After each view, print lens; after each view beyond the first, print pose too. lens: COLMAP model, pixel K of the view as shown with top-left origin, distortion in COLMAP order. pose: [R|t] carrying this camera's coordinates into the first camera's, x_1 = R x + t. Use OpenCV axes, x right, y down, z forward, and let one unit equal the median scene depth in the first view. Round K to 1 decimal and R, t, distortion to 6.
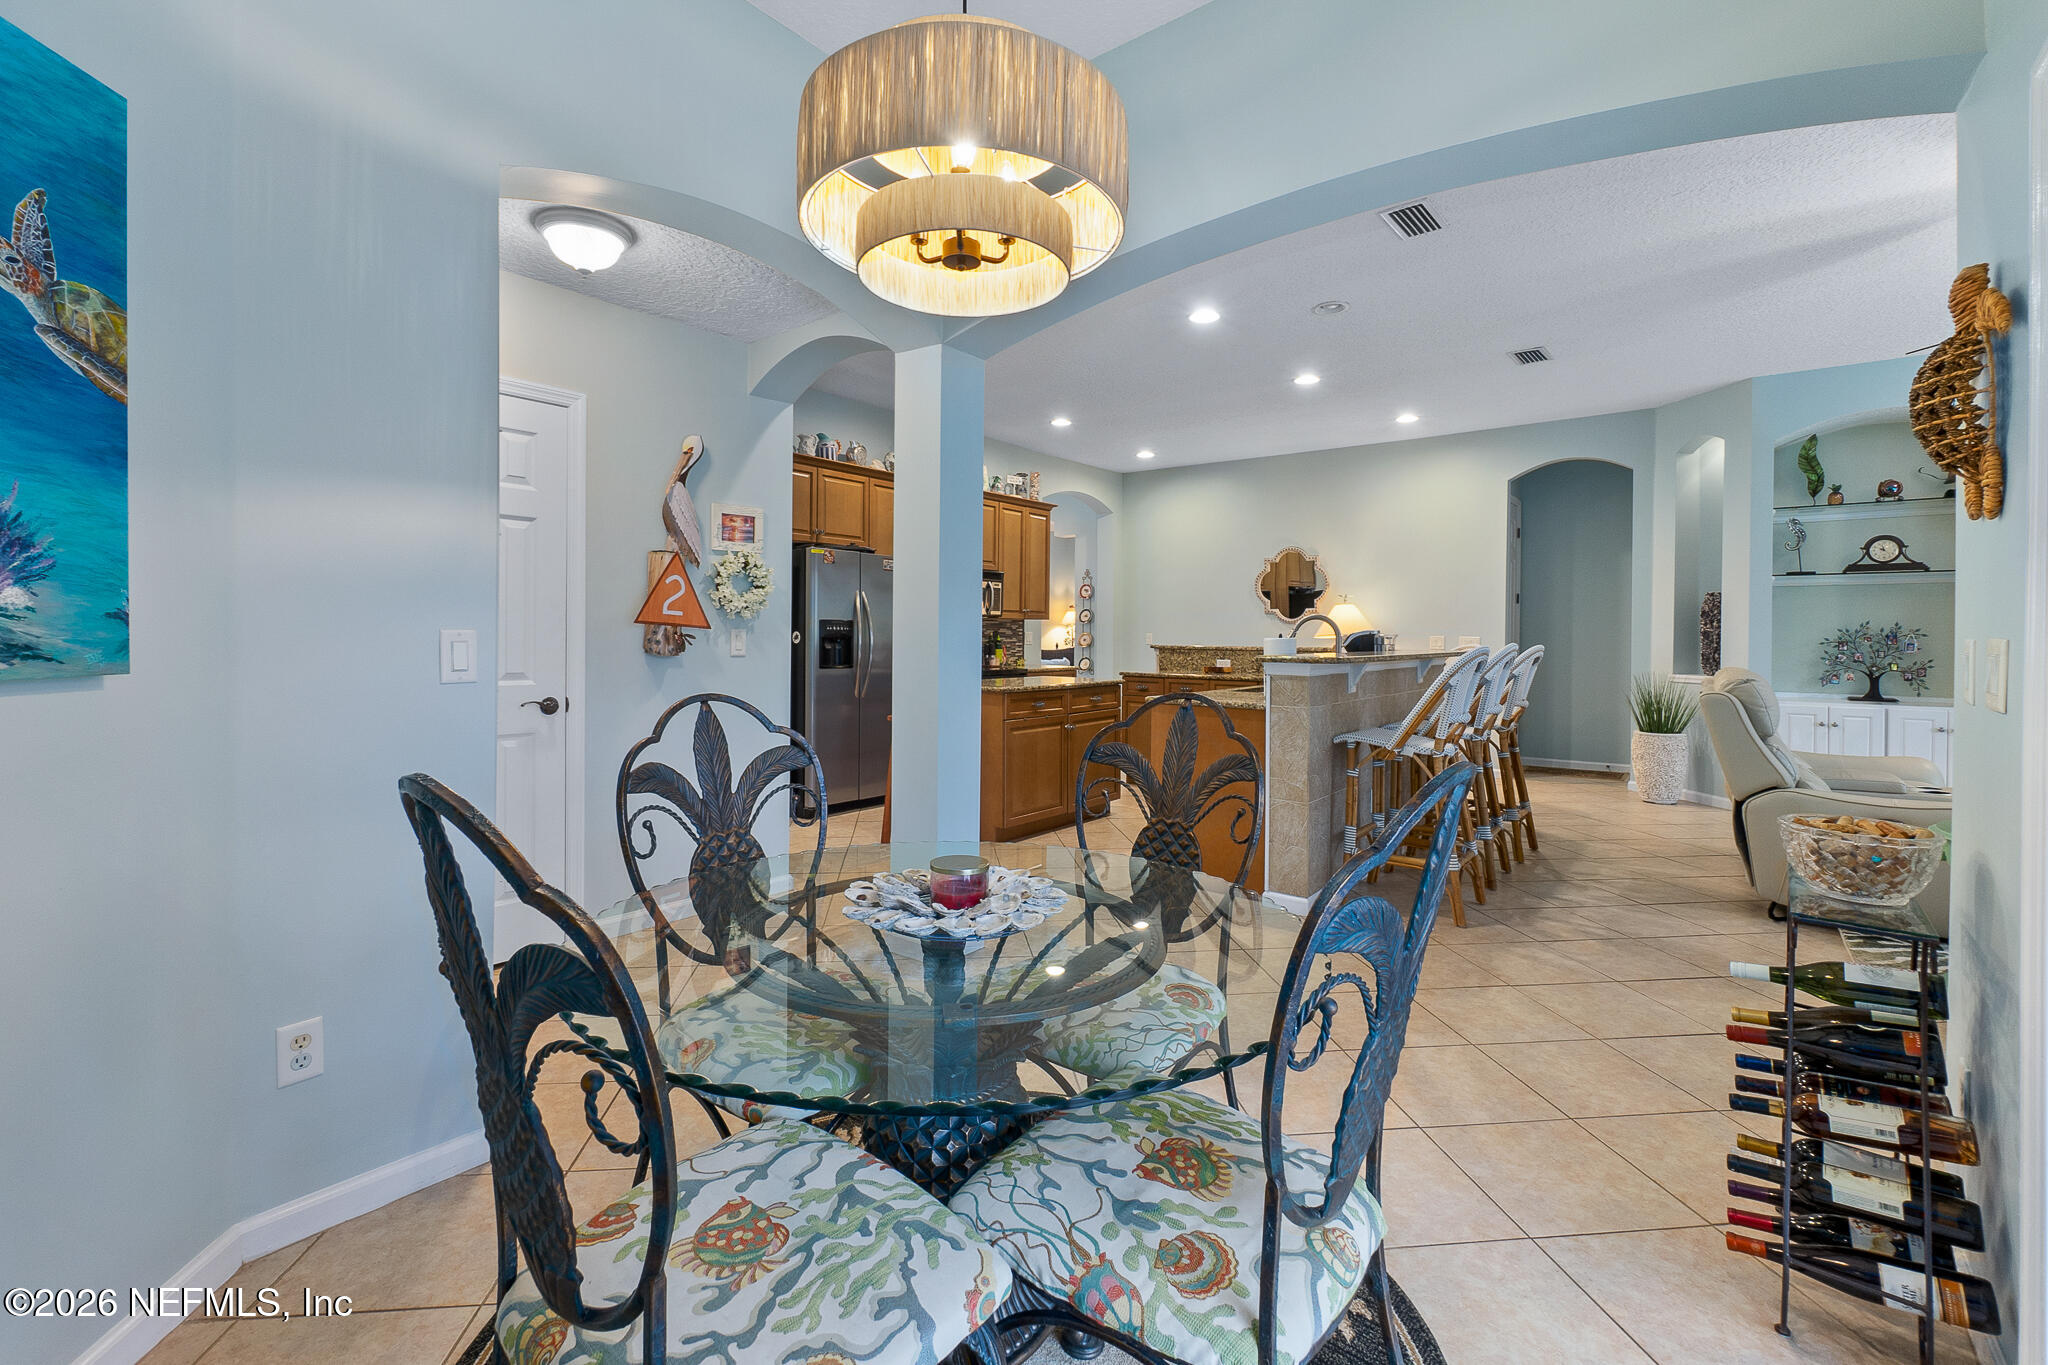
lens RADIAL K [[879.4, 0, 1018.3], [0, 879.4, 640.3], [0, 0, 1]] dist [-0.003896, 0.001418]
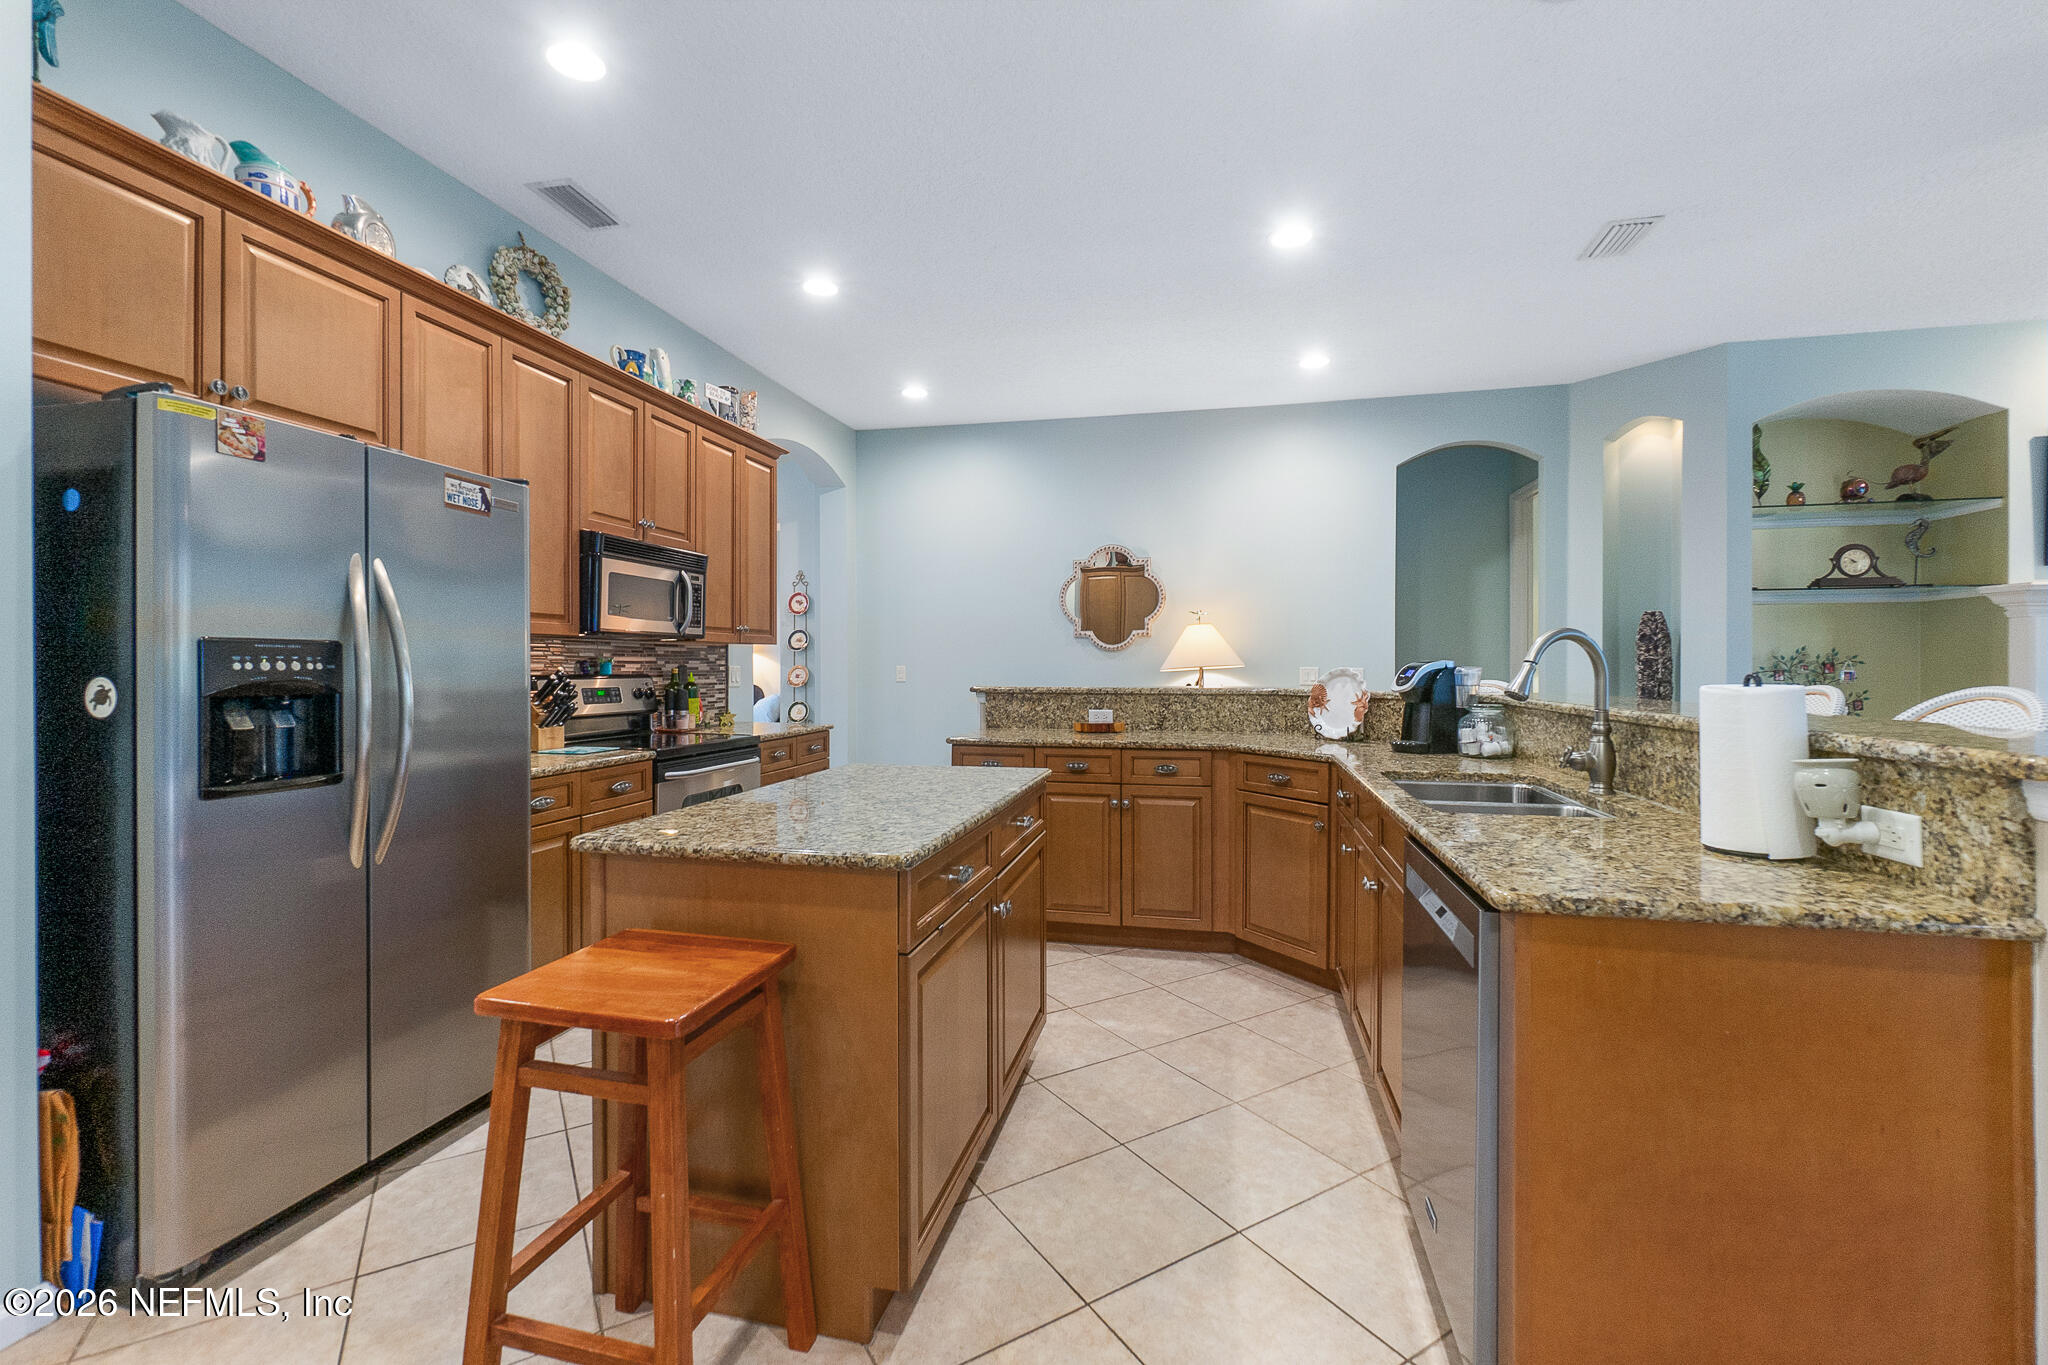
lens RADIAL K [[879.4, 0, 1018.4], [0, 879.4, 665.5], [0, 0, 1]] dist [-0.003896, 0.001418]
pose [[0.909496, -0.007907, 0.415637, -0.080324], [0.009458, 0.999954, -0.001672, -0.009110], [-0.415605, 0.005451, 0.909529, 0.517140]]
